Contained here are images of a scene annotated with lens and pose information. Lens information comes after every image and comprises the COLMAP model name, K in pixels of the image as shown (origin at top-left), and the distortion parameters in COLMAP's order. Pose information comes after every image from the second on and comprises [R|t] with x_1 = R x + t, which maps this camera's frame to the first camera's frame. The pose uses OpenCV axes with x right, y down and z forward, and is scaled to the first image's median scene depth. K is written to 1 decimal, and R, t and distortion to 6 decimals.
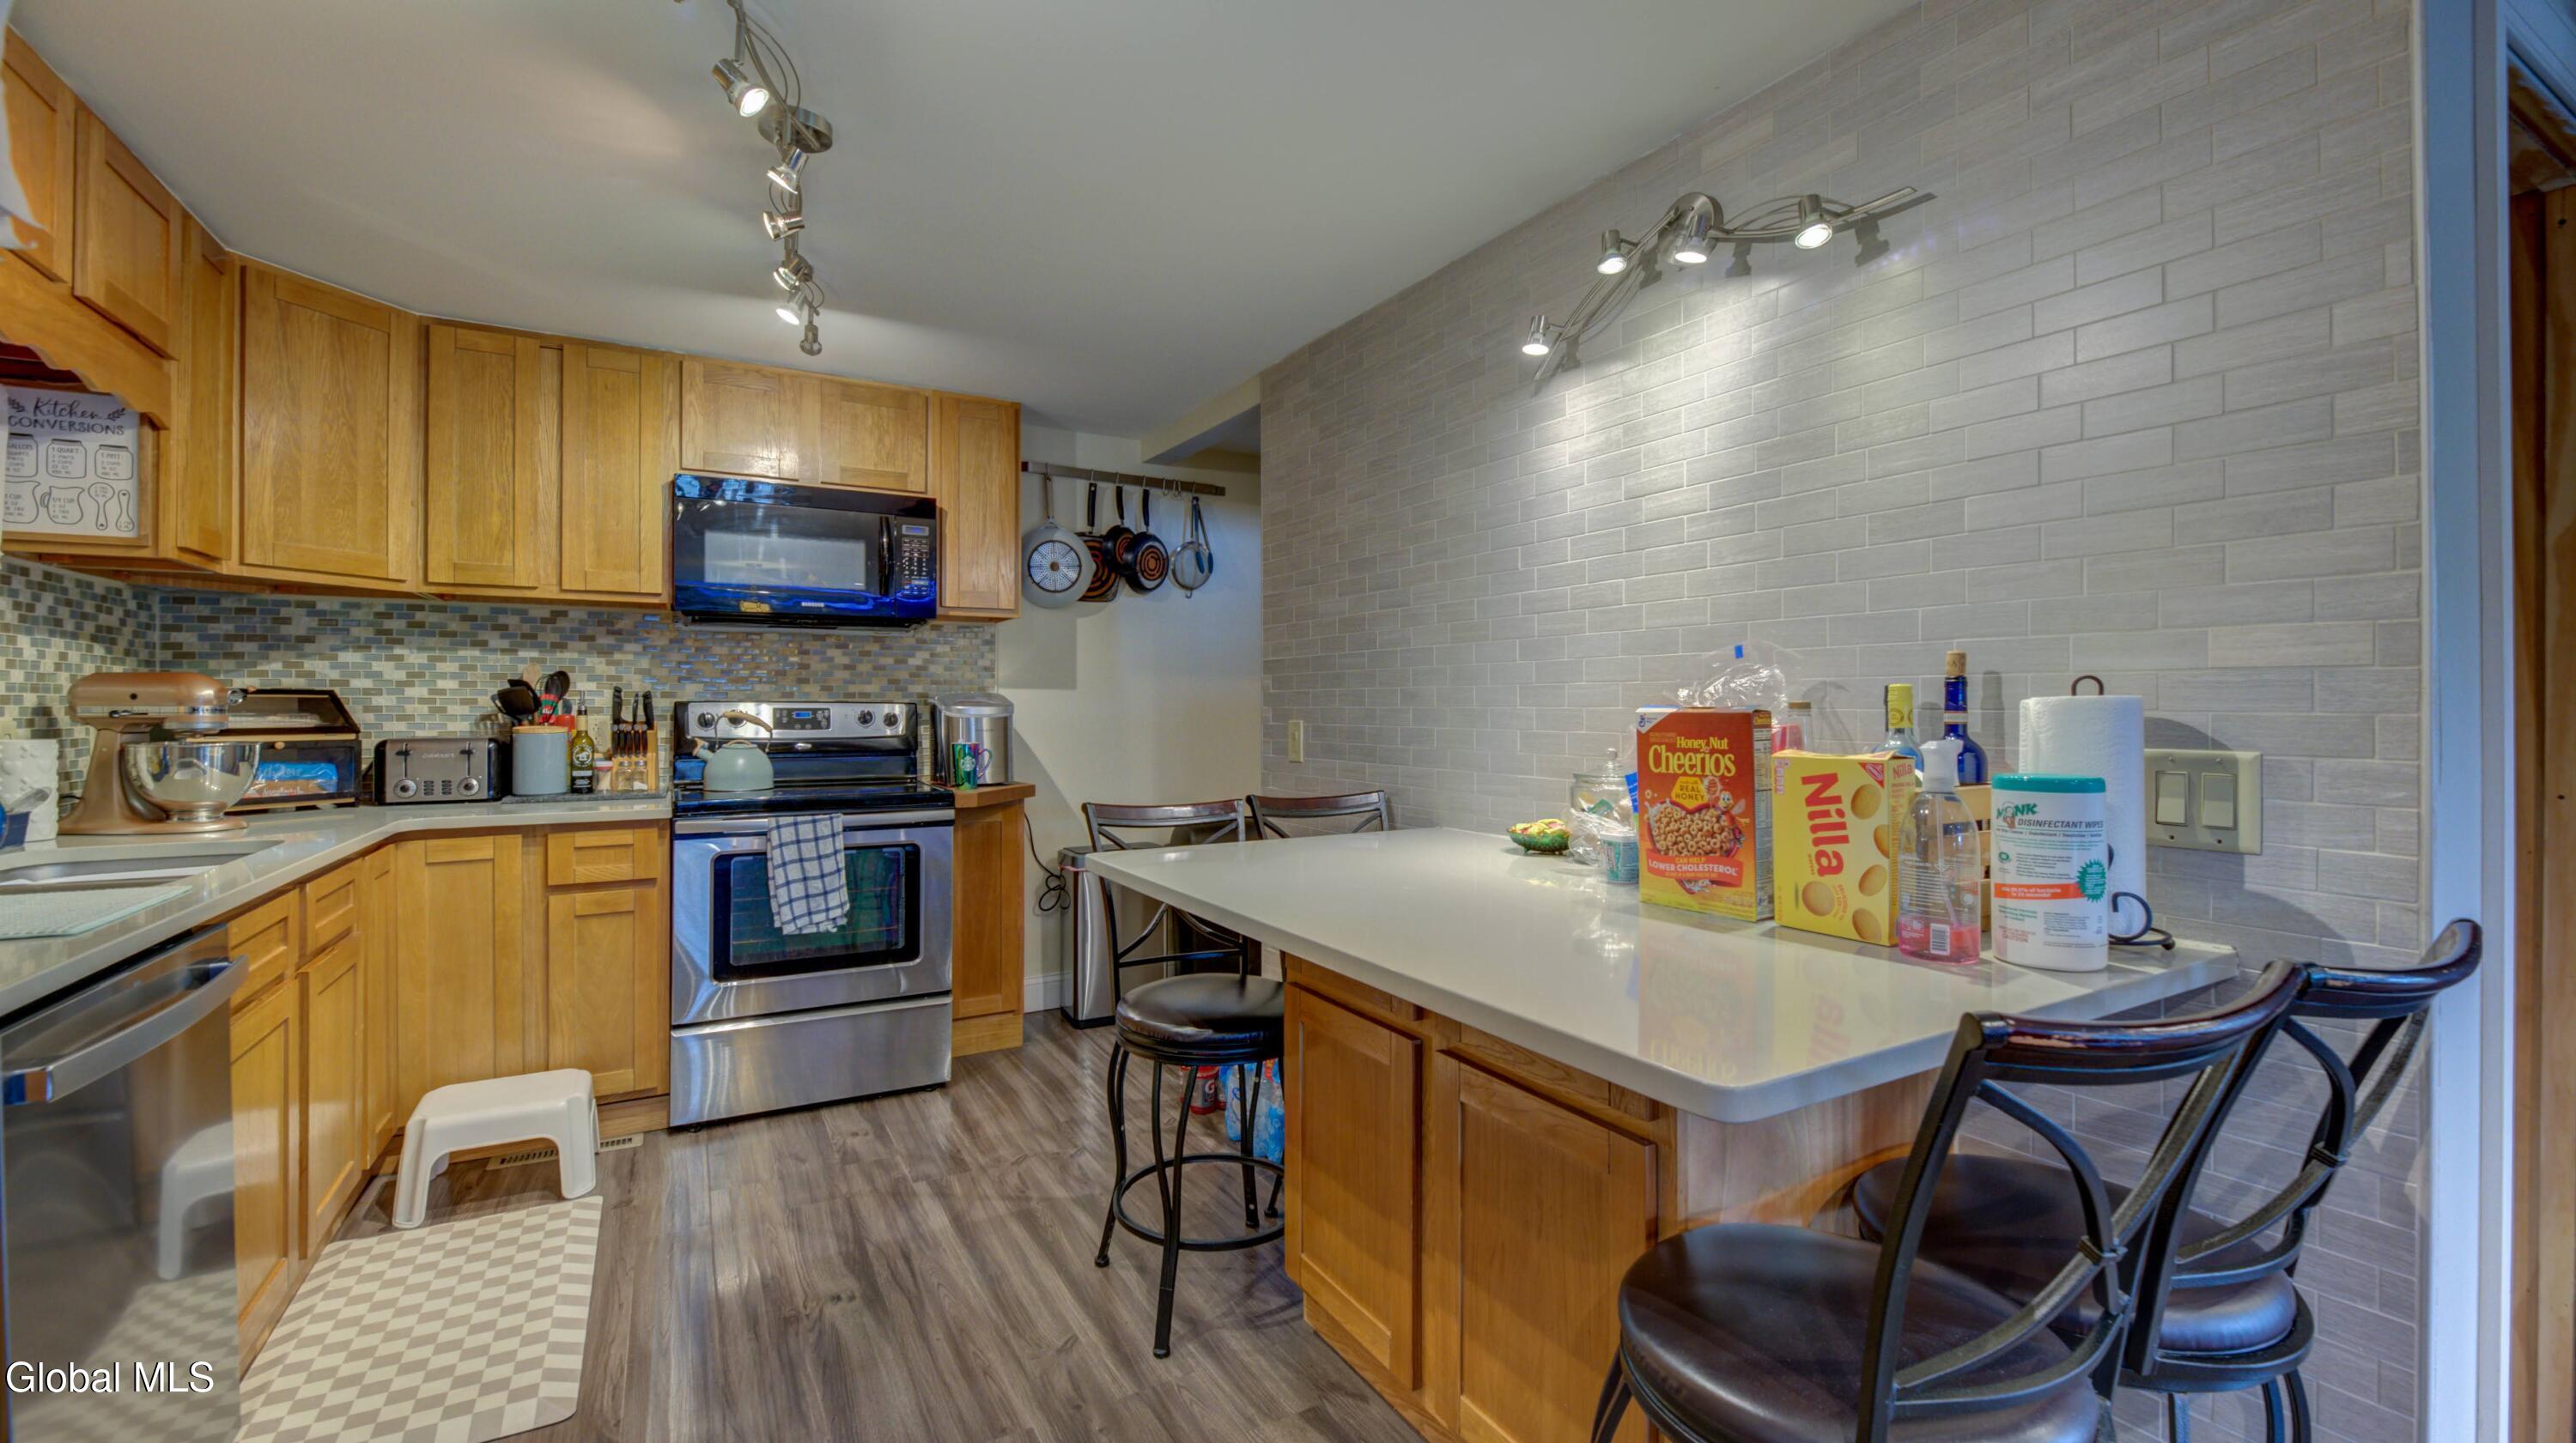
lens RADIAL K [[1068.9, 0, 1297.7], [0, 1068.9, 706.1], [0, 0, 1]] dist [-0.003279, -0.000809]
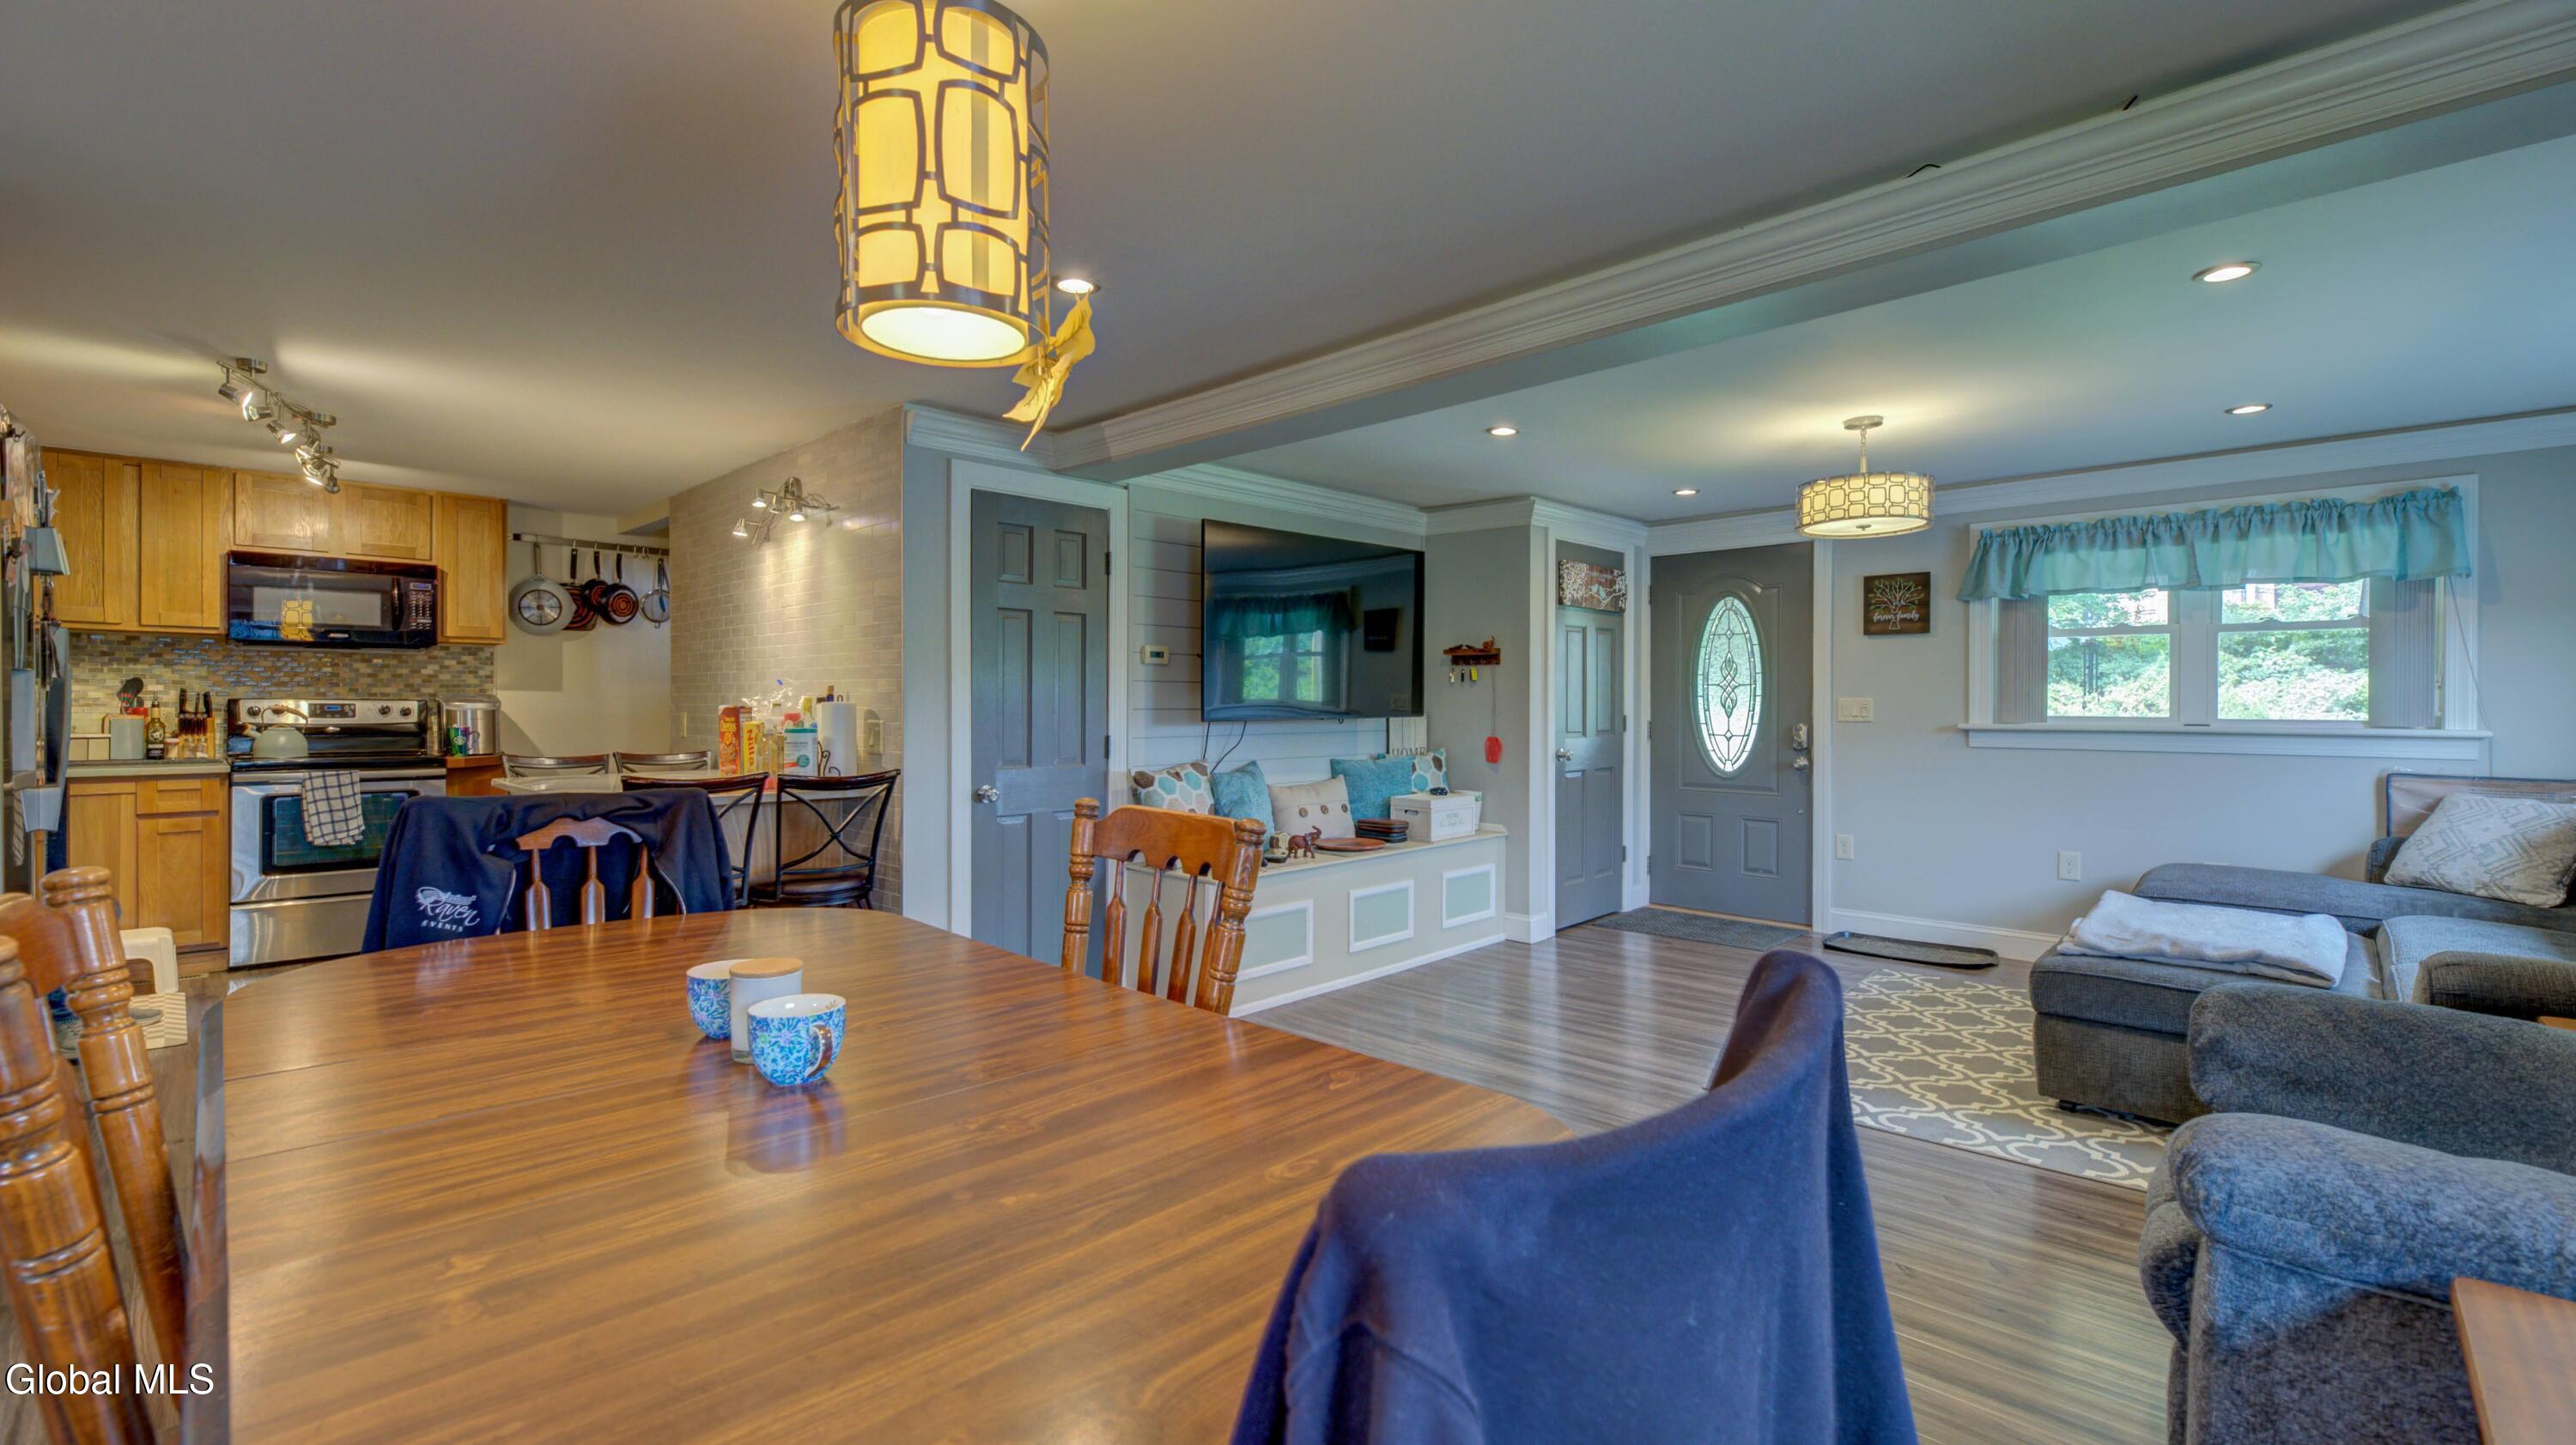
lens RADIAL K [[1084.3, 0, 1282.8], [0, 1084.3, 714.2], [0, 0, 1]] dist [-0.002889, -0.000978]
pose [[0.964976, 0.002658, 0.262325, 0.475007], [-0.004935, 0.999956, 0.008020, -0.002040], [-0.262292, -0.009034, 0.964946, -0.907367]]
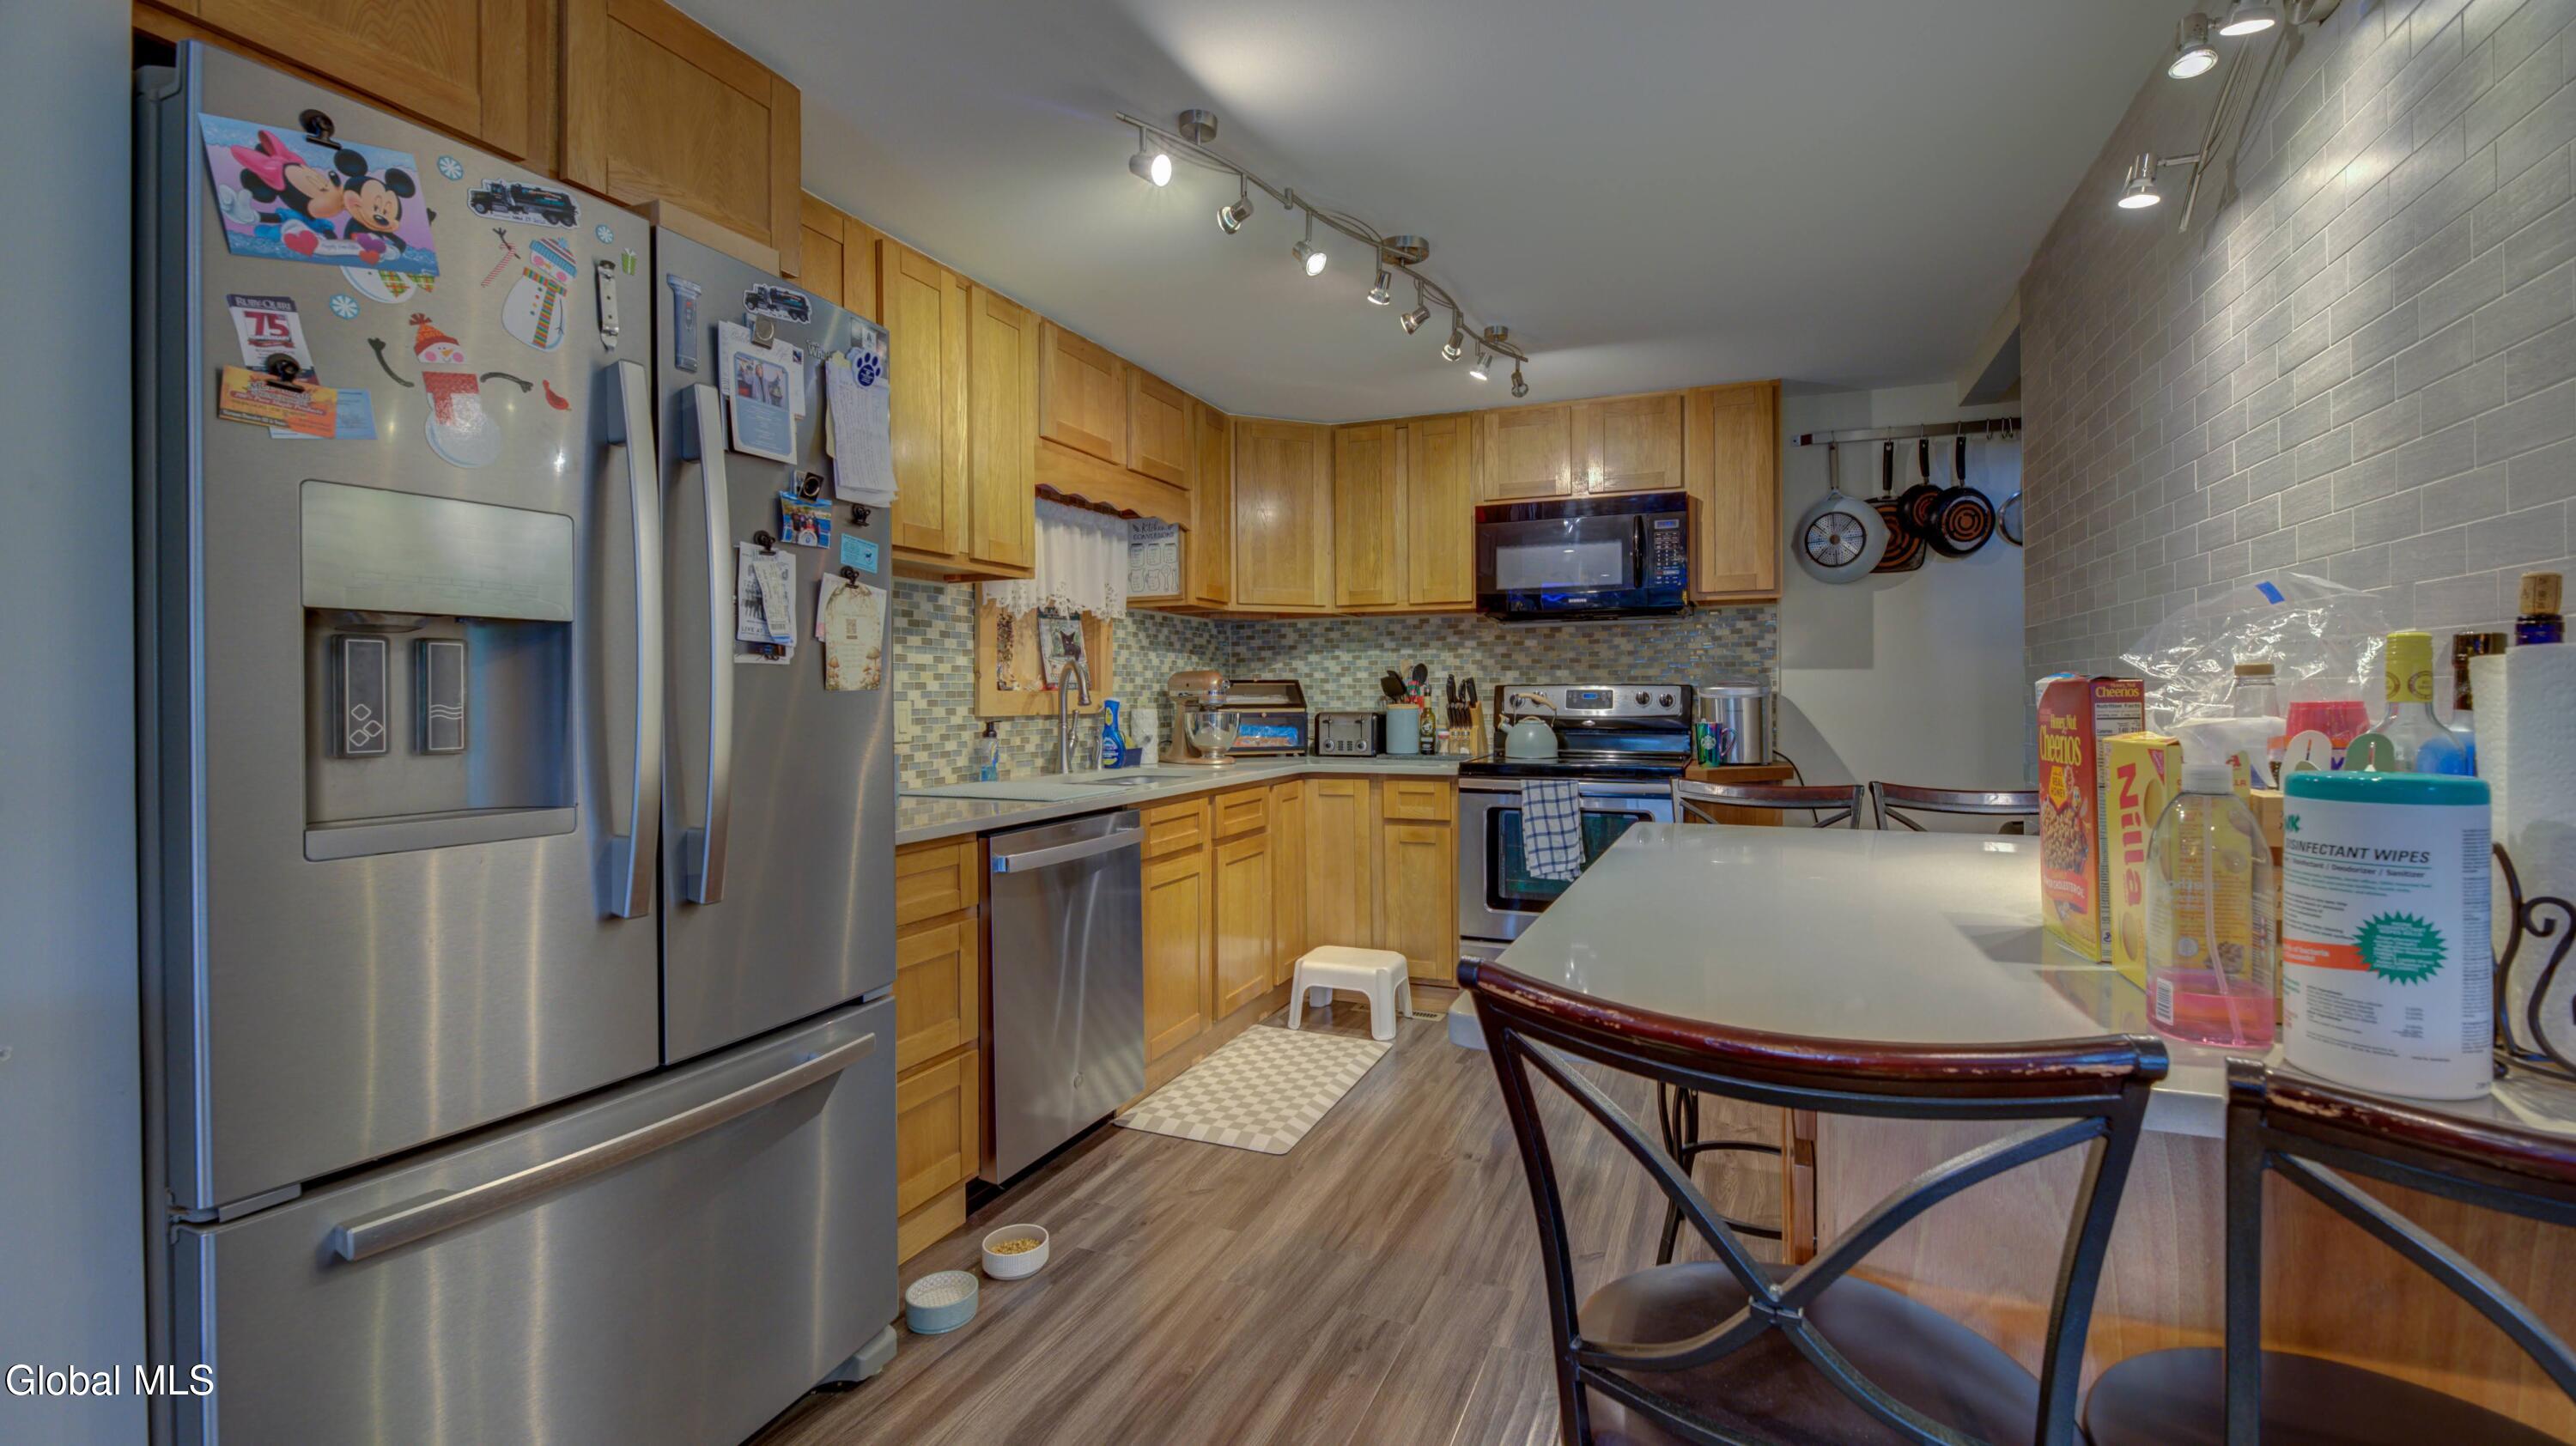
lens RADIAL K [[1082.2, 0, 1302.8], [0, 1082.2, 702.5], [0, 0, 1]] dist [-0.000220, -0.000177]
pose [[0.611012, 0.002494, -0.791617, 0.319238], [0.005355, 0.999959, 0.007284, 0.005825], [0.791603, -0.008690, 0.610974, 0.047684]]
